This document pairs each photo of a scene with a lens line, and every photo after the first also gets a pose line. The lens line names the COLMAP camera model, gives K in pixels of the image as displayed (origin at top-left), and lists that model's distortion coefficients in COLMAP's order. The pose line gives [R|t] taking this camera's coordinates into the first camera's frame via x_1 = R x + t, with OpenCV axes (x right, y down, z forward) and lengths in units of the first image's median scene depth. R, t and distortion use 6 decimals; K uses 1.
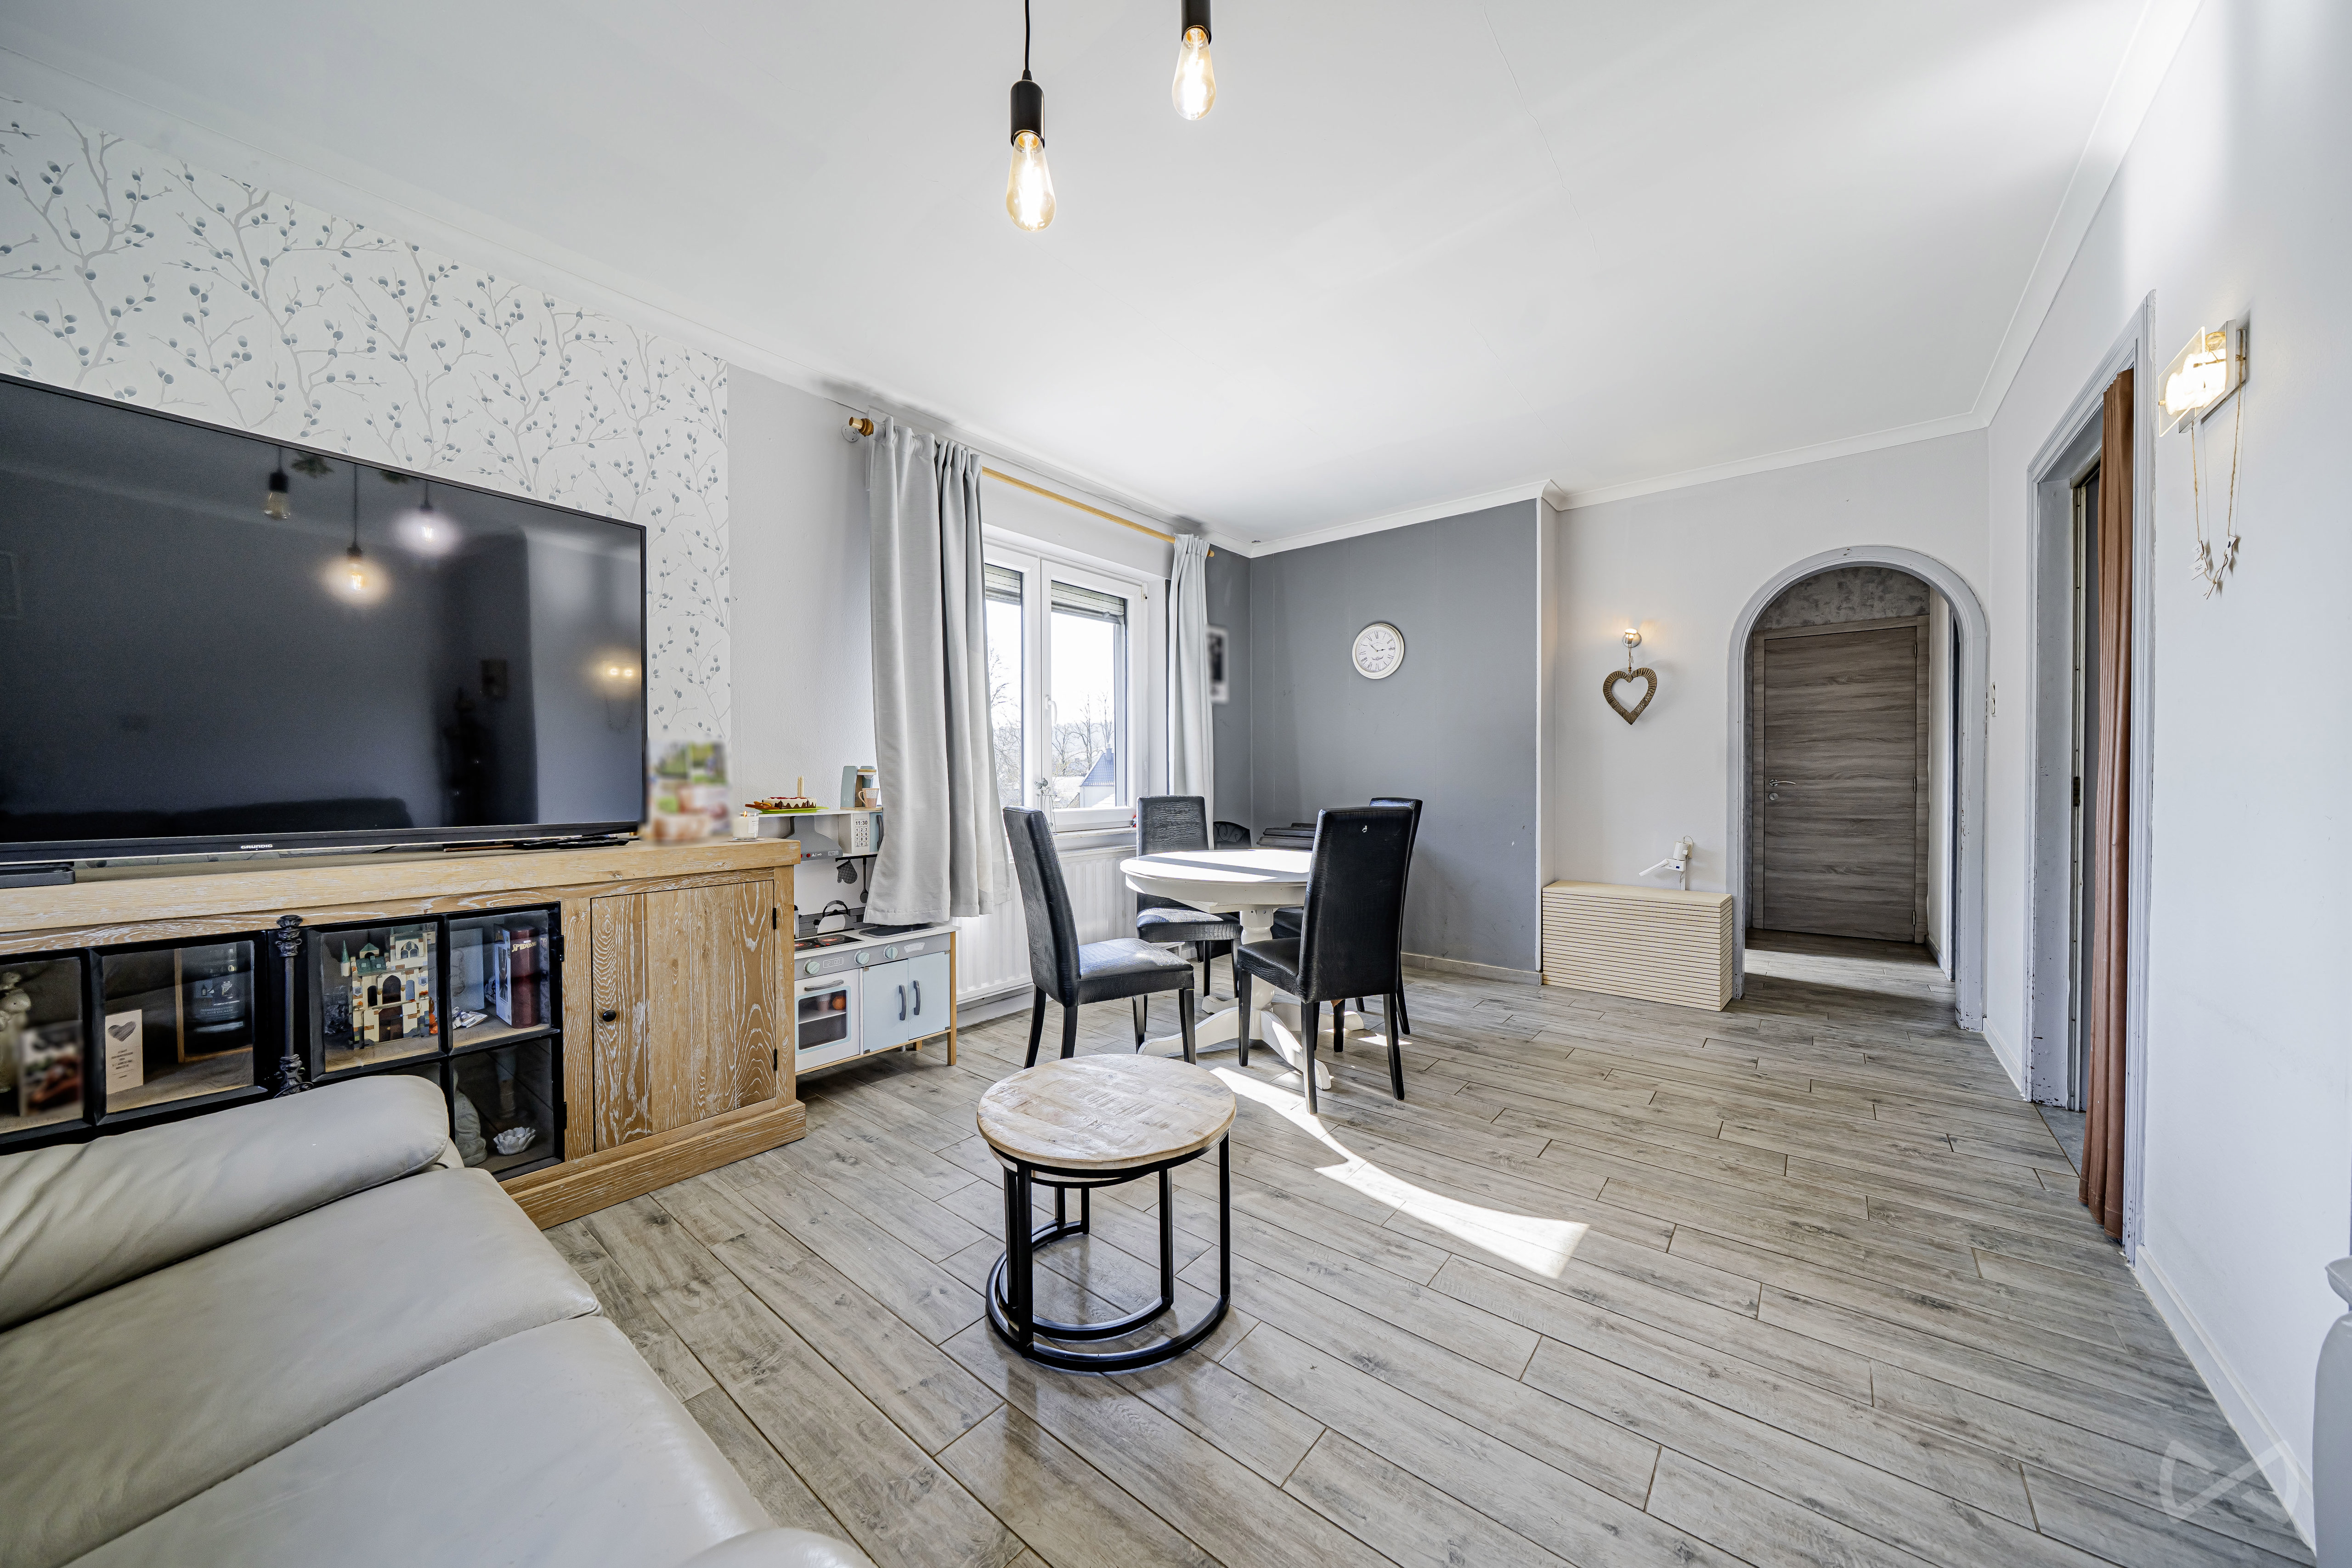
lens RADIAL K [[798.5, 0, 1171.0], [0, 798.5, 791.5], [0, 0, 1]] dist [-0.006391, -0.000733]
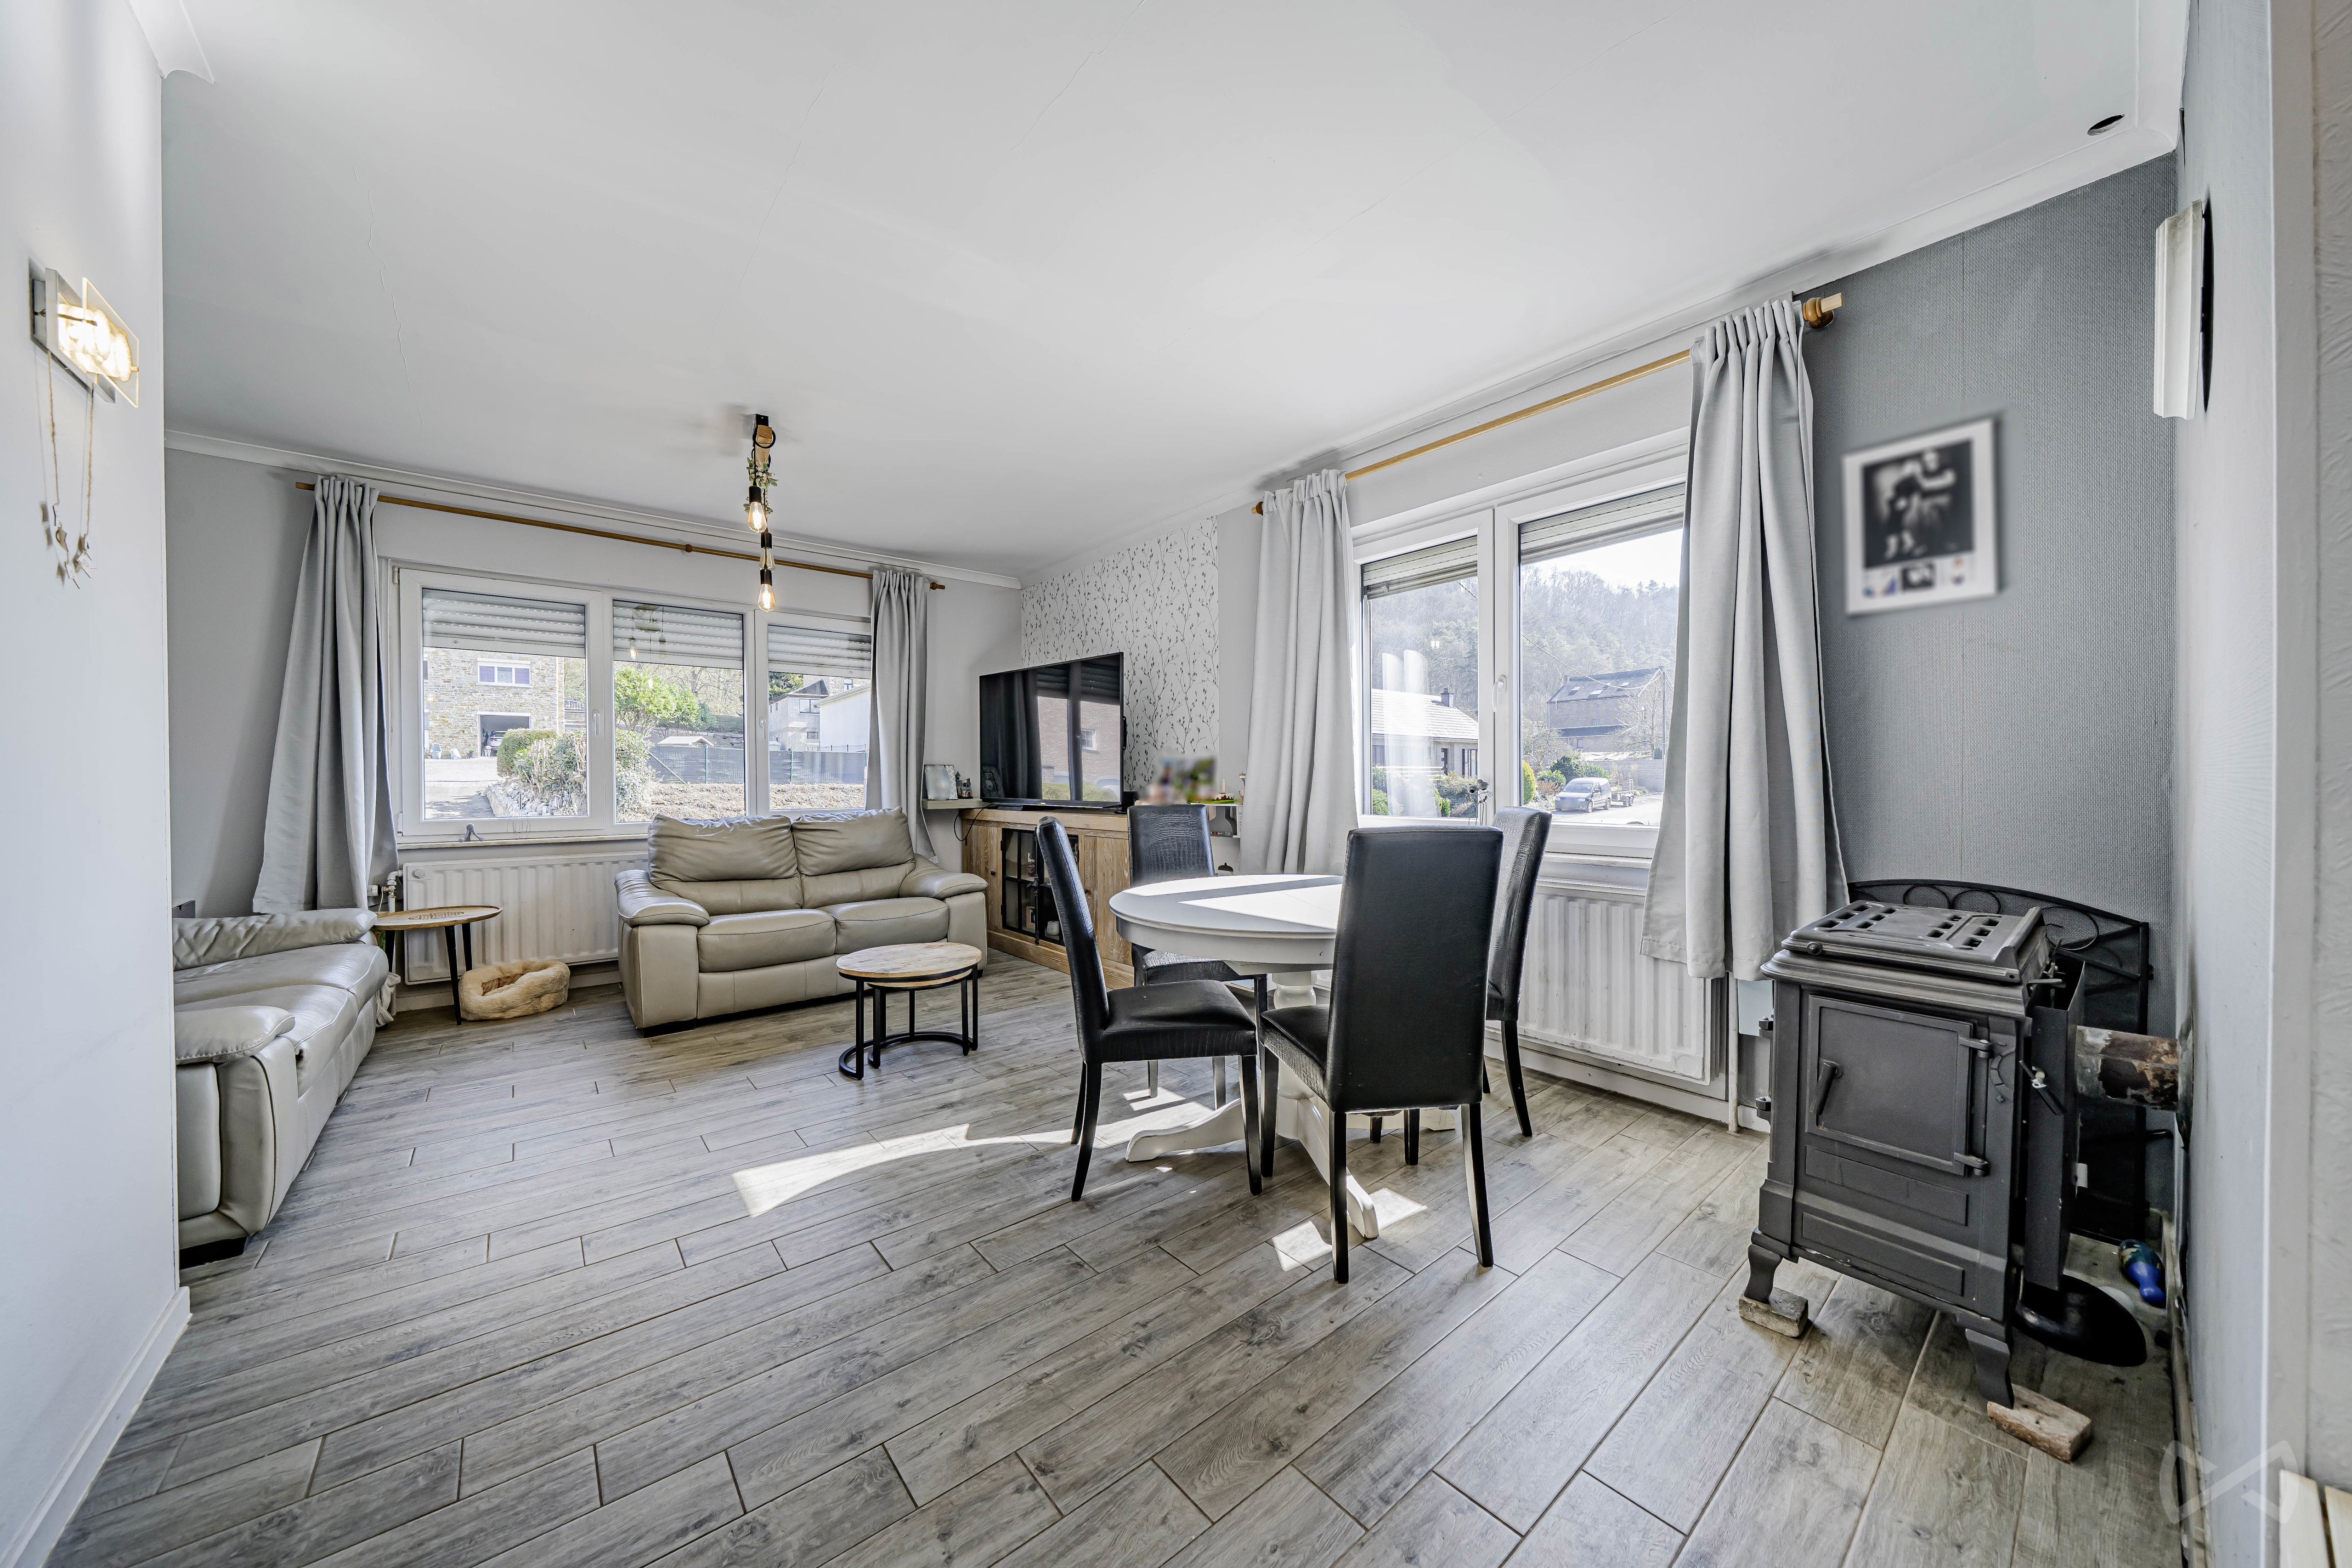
lens RADIAL K [[798.5, 0, 1176.8], [0, 798.5, 787.6], [0, 0, 1]] dist [-0.006391, -0.000733]
pose [[-0.190008, 0.015250, -0.981664, 1.192476], [-0.011608, 0.999775, 0.017778, -0.033935], [0.981714, 0.014773, -0.189788, 1.443920]]
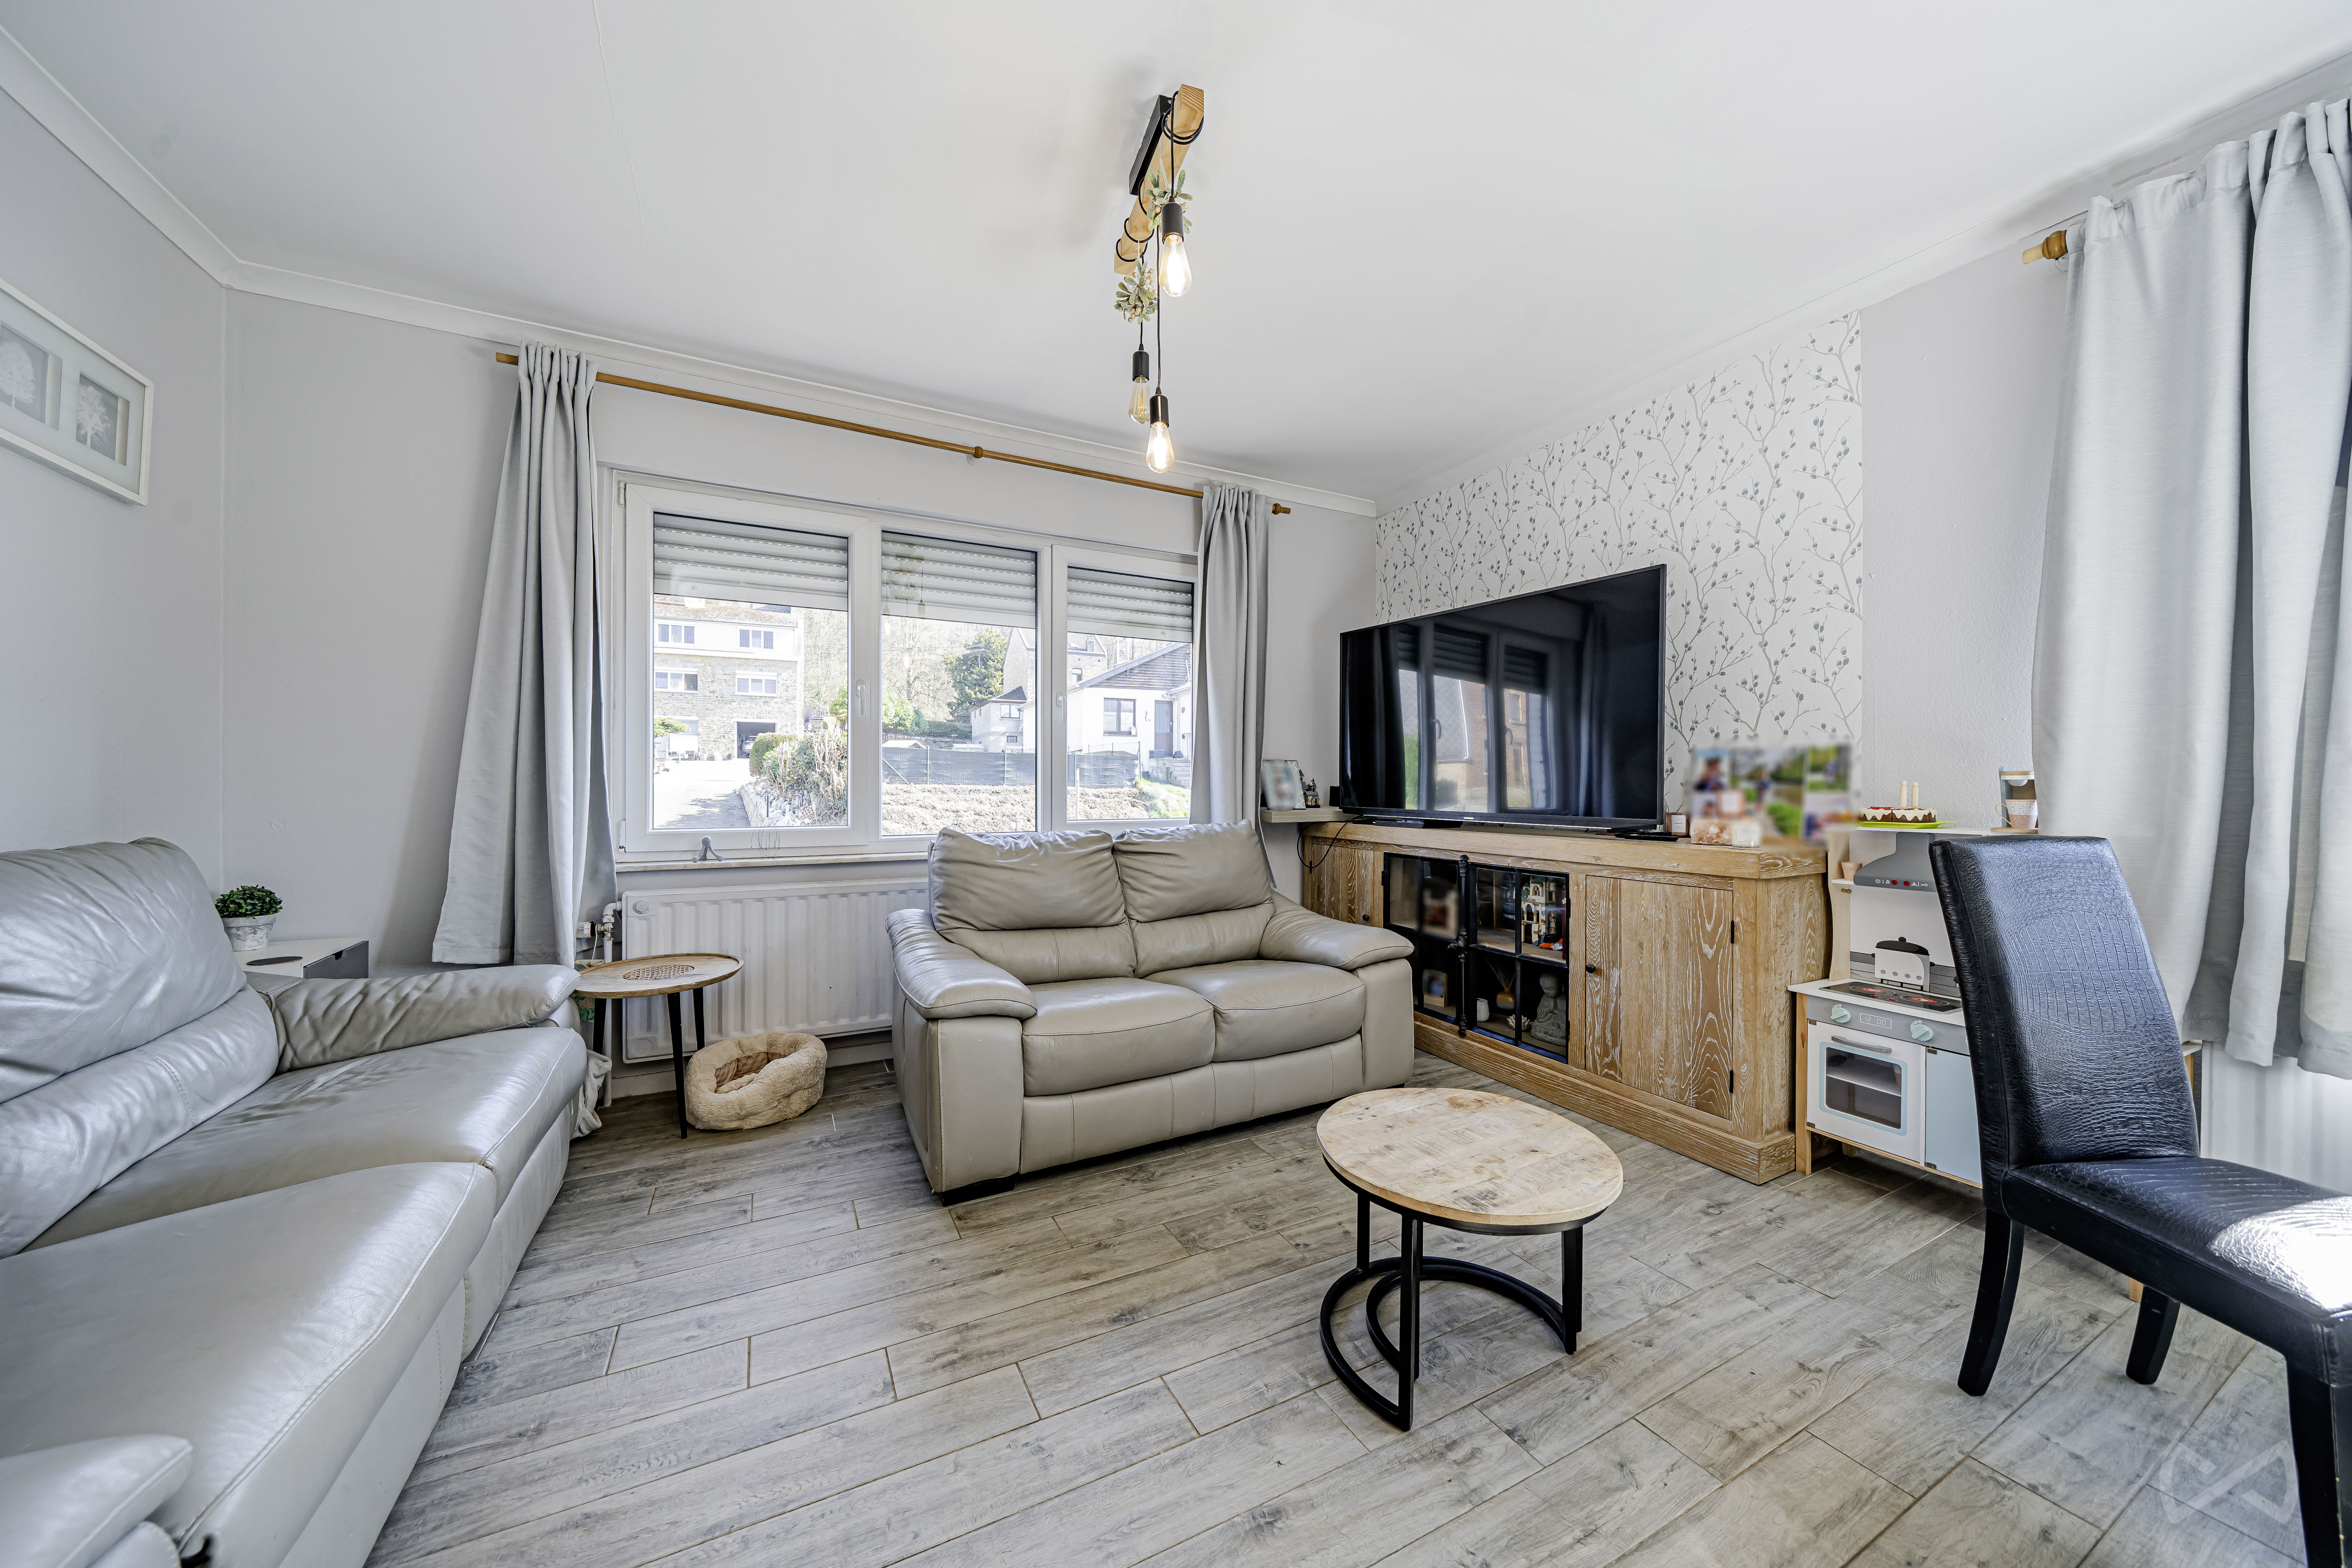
lens RADIAL K [[798.5, 0, 1174.4], [0, 798.5, 787.2], [0, 0, 1]] dist [-0.006391, -0.000733]
pose [[-0.398408, 0.007280, -0.917179, 0.645518], [-0.017161, 0.999734, 0.015390, -0.016221], [0.917048, 0.021871, -0.398178, 0.779930]]
